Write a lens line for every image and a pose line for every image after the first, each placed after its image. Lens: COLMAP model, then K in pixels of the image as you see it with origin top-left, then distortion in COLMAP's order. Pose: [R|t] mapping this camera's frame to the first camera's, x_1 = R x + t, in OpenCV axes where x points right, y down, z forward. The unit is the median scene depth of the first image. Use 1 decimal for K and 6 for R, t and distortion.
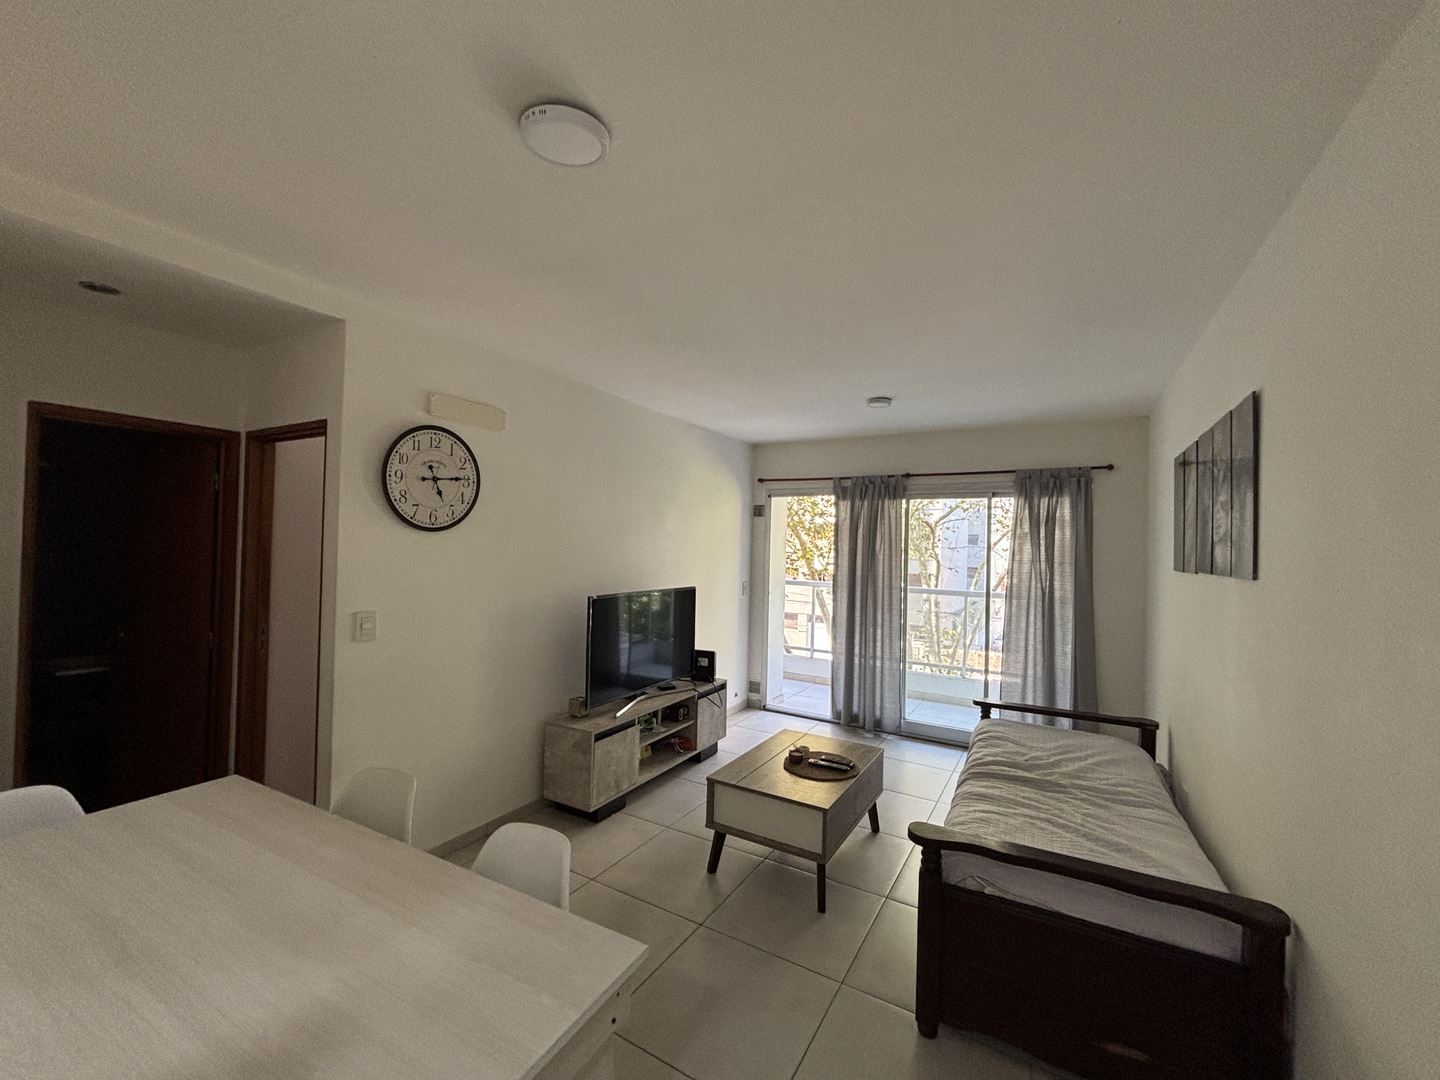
lens RADIAL K [[583.8, 0, 720.0], [0, 583.8, 540.0], [0, 0, 1]] dist [-0.000523, -0.000473]
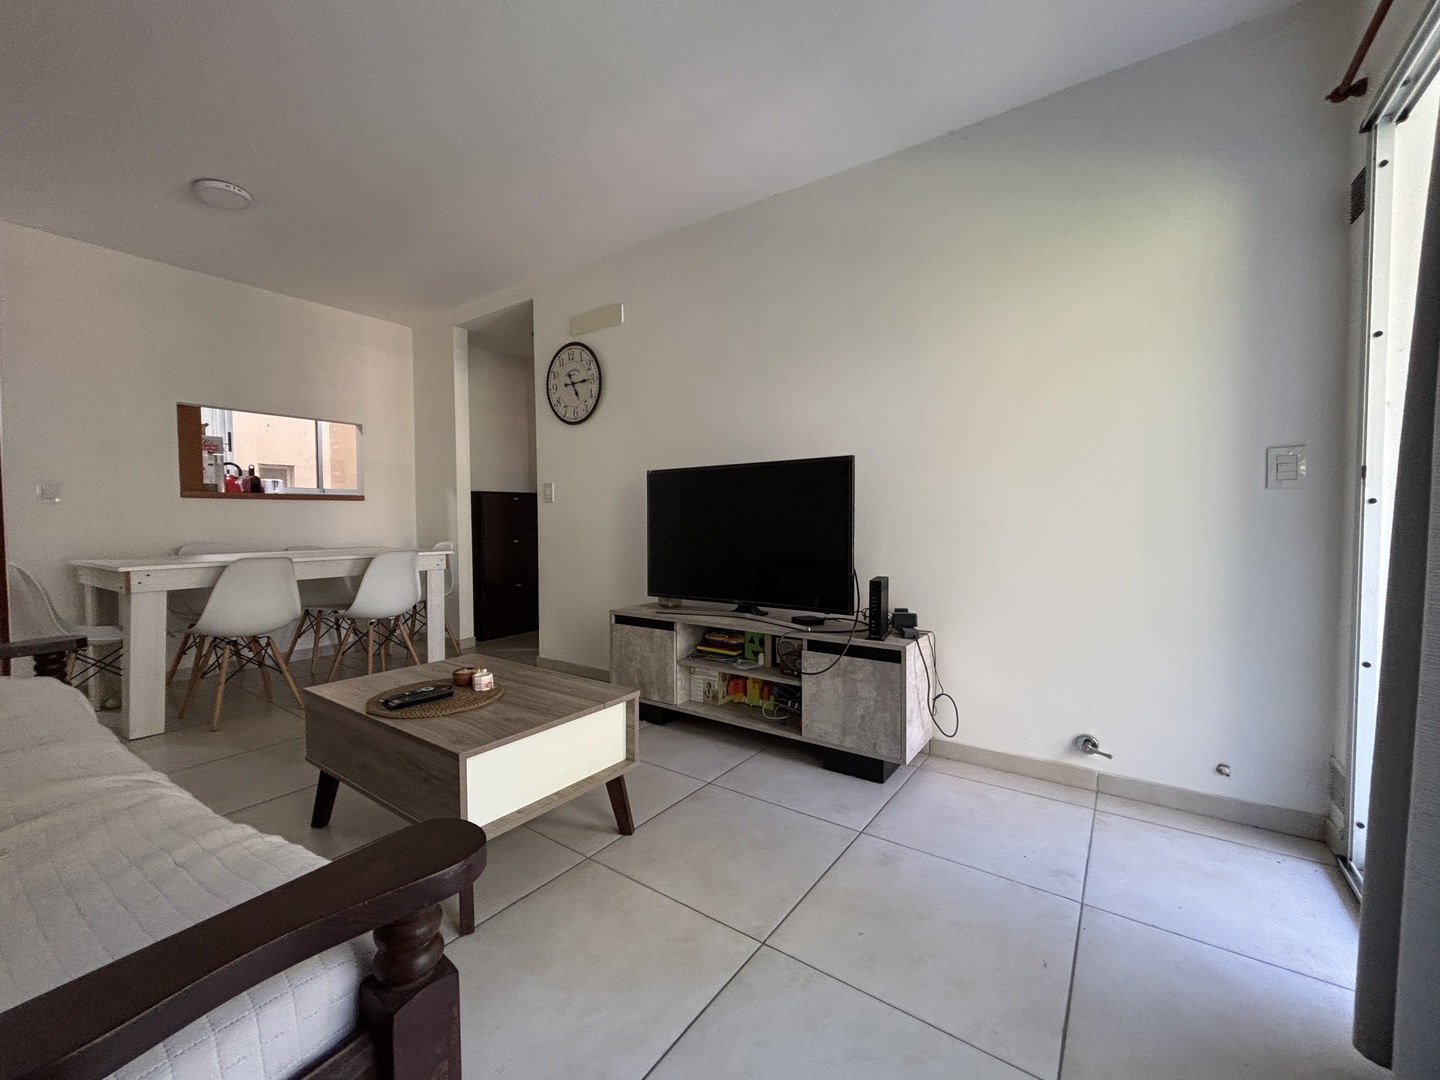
lens RADIAL K [[583.8, 0, 720.0], [0, 583.8, 540.0], [0, 0, 1]] dist [-0.000523, -0.000473]
pose [[-0.084772, 0.017919, -0.996239, 0.764867], [0.014106, 0.999760, 0.016782, 0.220064], [0.996301, -0.012630, -0.085004, 1.372576]]
